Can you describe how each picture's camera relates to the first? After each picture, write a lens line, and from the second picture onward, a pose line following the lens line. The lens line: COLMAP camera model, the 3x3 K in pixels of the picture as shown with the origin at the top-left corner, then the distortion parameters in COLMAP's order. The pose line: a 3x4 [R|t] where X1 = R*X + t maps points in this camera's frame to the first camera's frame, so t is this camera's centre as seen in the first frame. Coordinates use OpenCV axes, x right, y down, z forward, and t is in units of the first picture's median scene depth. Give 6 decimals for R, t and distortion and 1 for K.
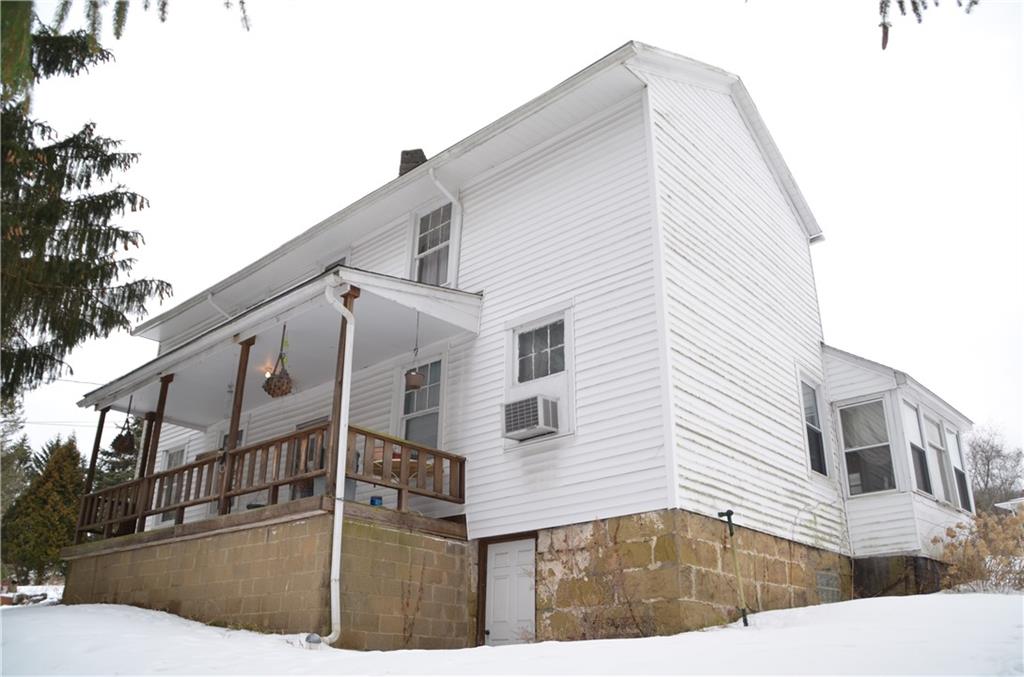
lens RADIAL K [[817.0, 0, 511.6], [0, 817.0, 338.9], [0, 0, 1]] dist [-0.120865, 0.011276]
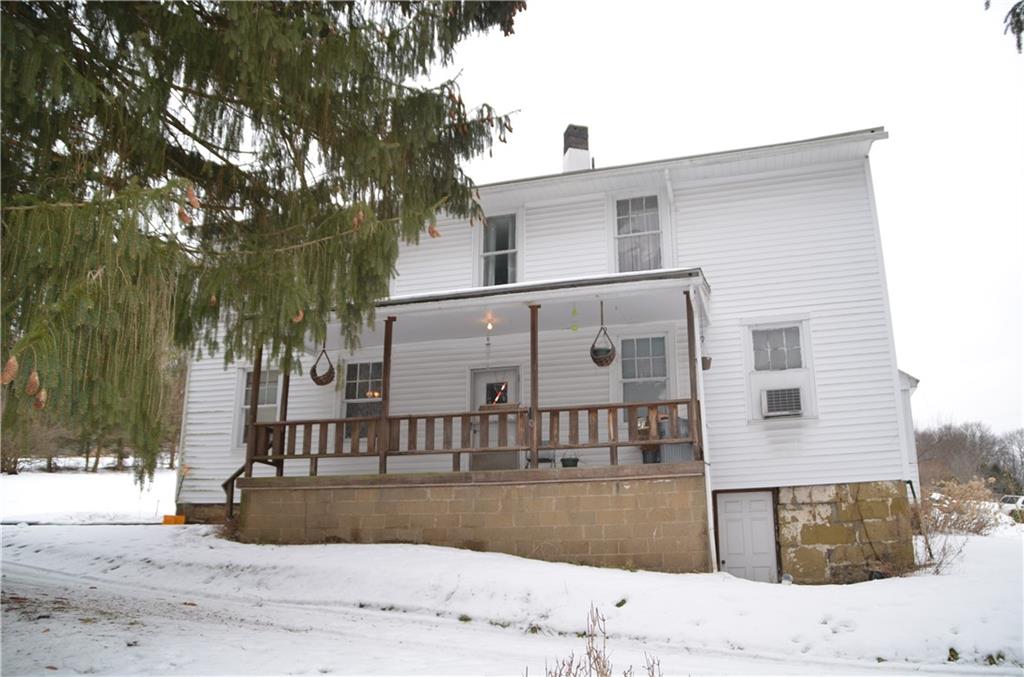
lens RADIAL K [[817.0, 0, 514.5], [0, 817.0, 341.9], [0, 0, 1]] dist [-0.120865, 0.011276]
pose [[0.910925, 0.104860, 0.399024, -0.928545], [-0.153643, 0.983814, 0.092212, -0.053227], [-0.382897, -0.145306, 0.912292, 0.000823]]
